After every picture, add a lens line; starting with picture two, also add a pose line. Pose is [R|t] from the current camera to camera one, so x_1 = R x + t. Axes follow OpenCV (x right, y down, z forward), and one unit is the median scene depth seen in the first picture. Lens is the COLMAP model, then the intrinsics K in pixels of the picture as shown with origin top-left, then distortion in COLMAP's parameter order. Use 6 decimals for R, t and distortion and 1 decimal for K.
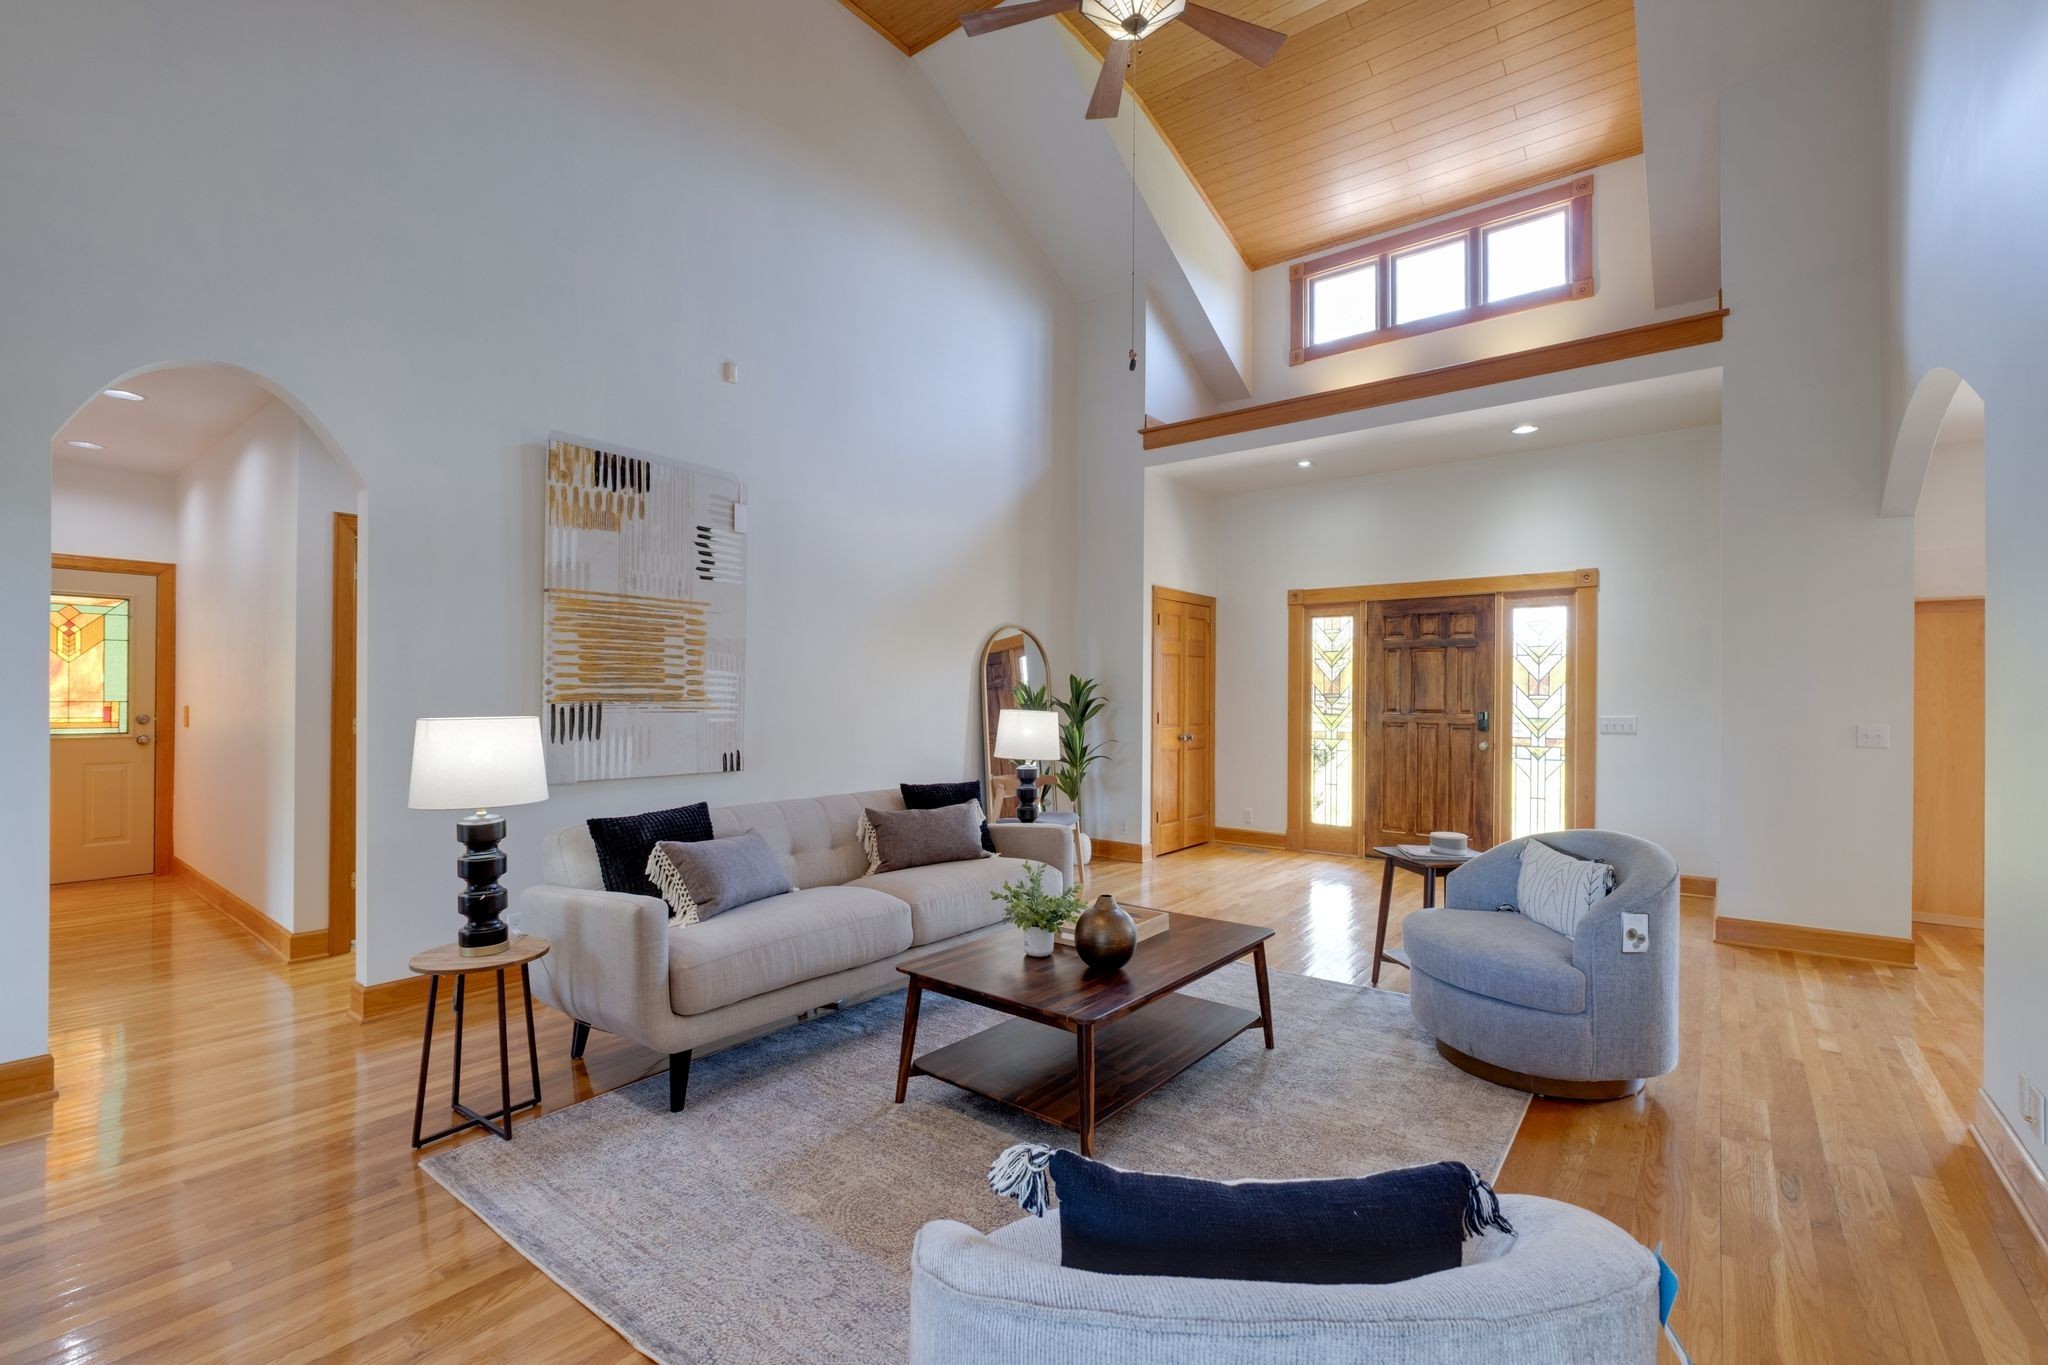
lens RADIAL K [[895.4, 0, 1034.4], [0, 895.4, 688.7], [0, 0, 1]] dist [-0.002648, 0.000234]
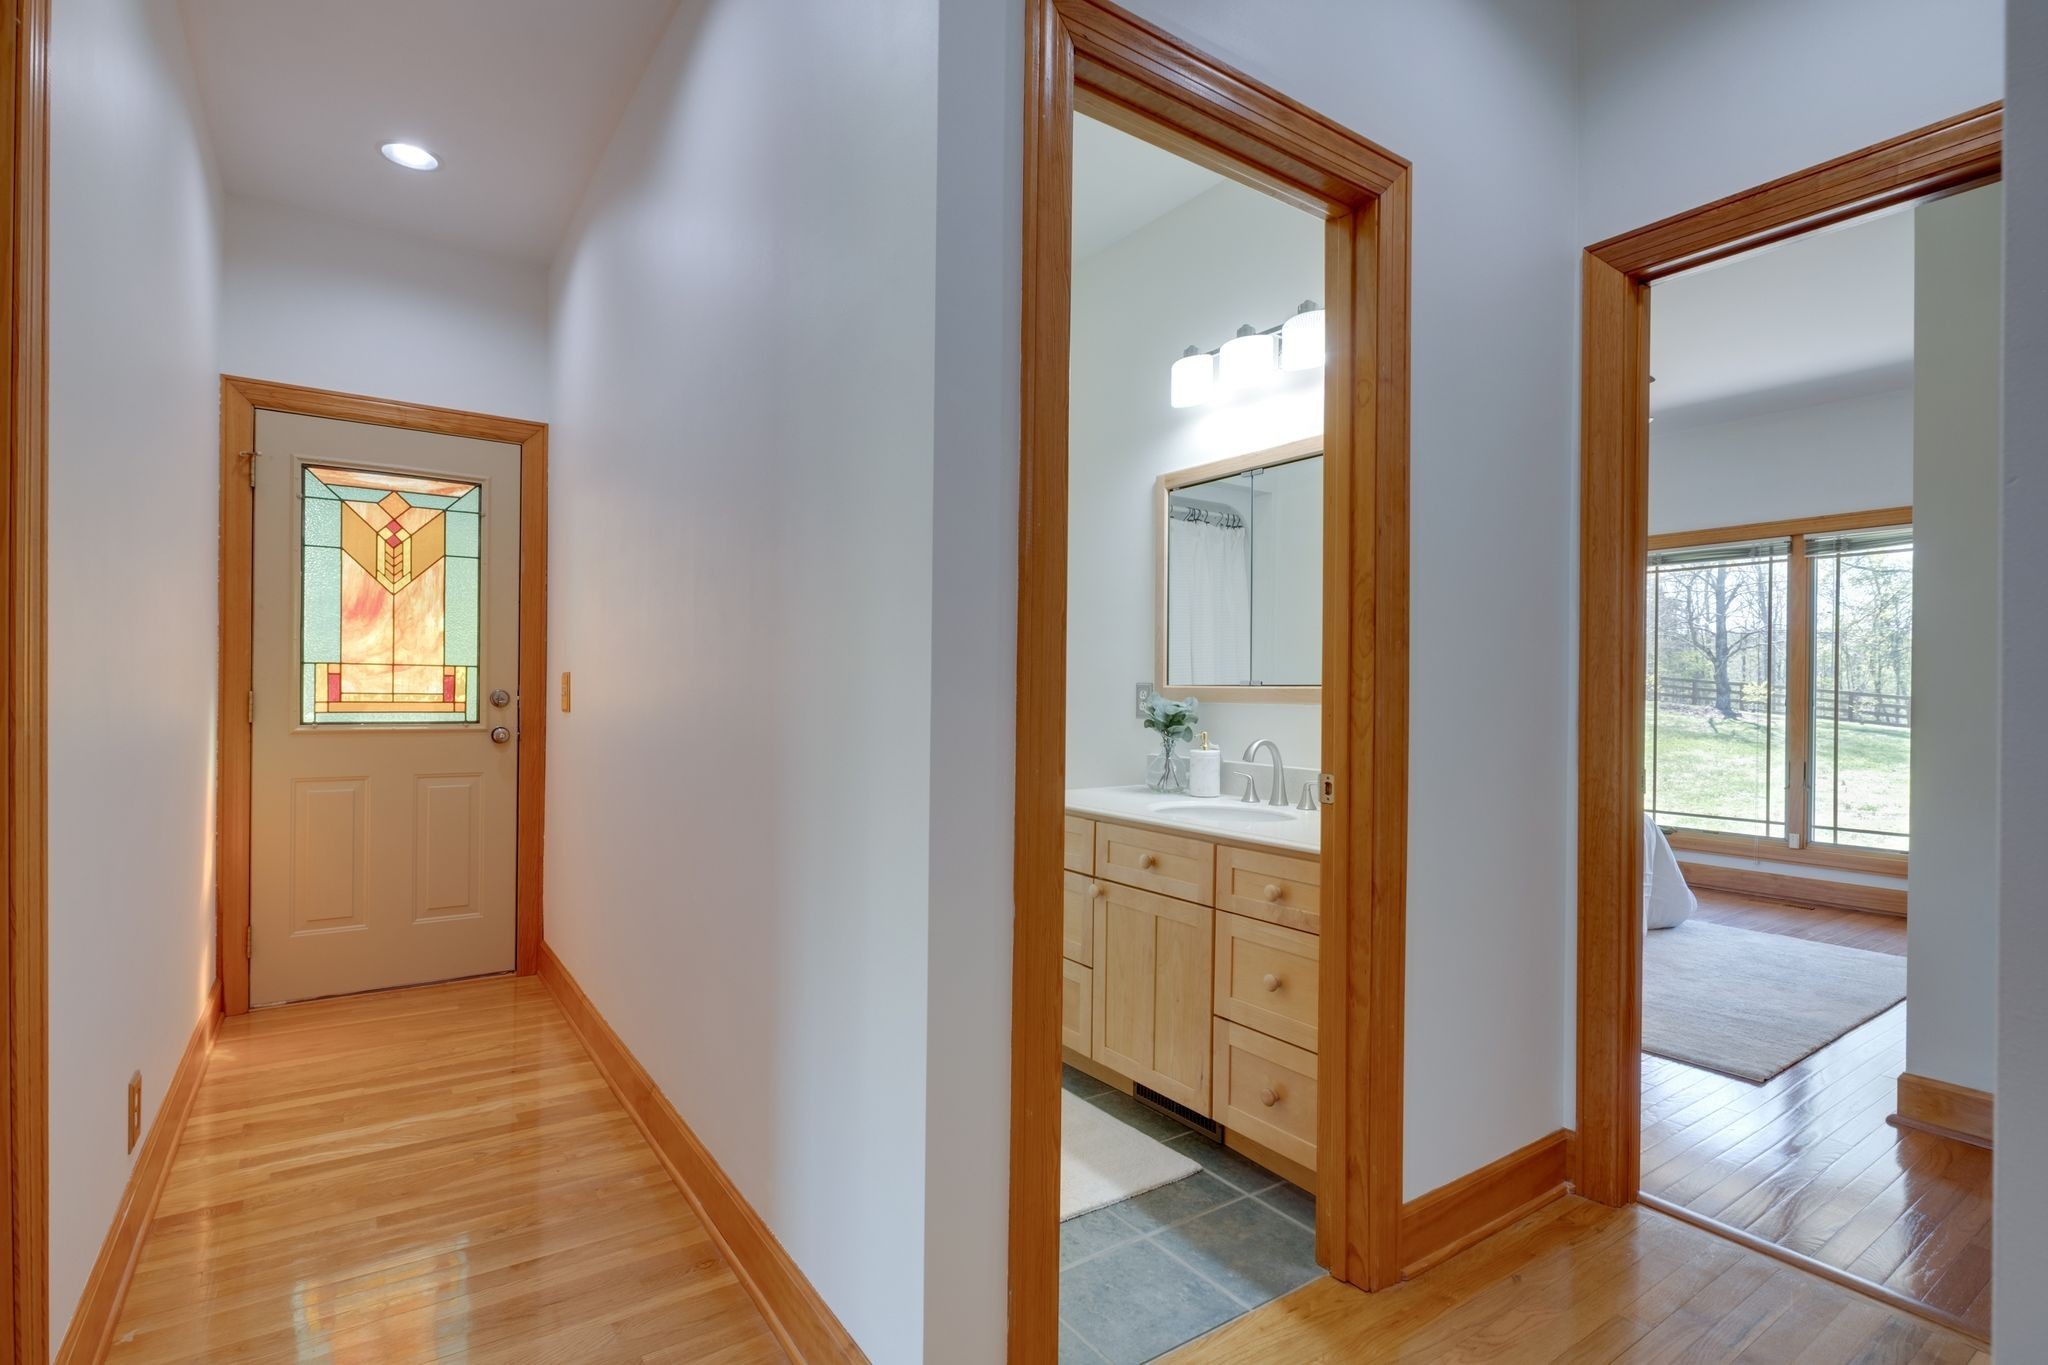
lens RADIAL K [[976.0, 0, 1016.5], [0, 976.0, 693.1], [0, 0, 1]] dist [-0.001427, -0.000662]
pose [[0.958400, 0.002118, -0.285420, -0.516674], [-0.002346, 0.999997, -0.000459, 0.030536], [0.285418, 0.001109, 0.958403, 0.509924]]
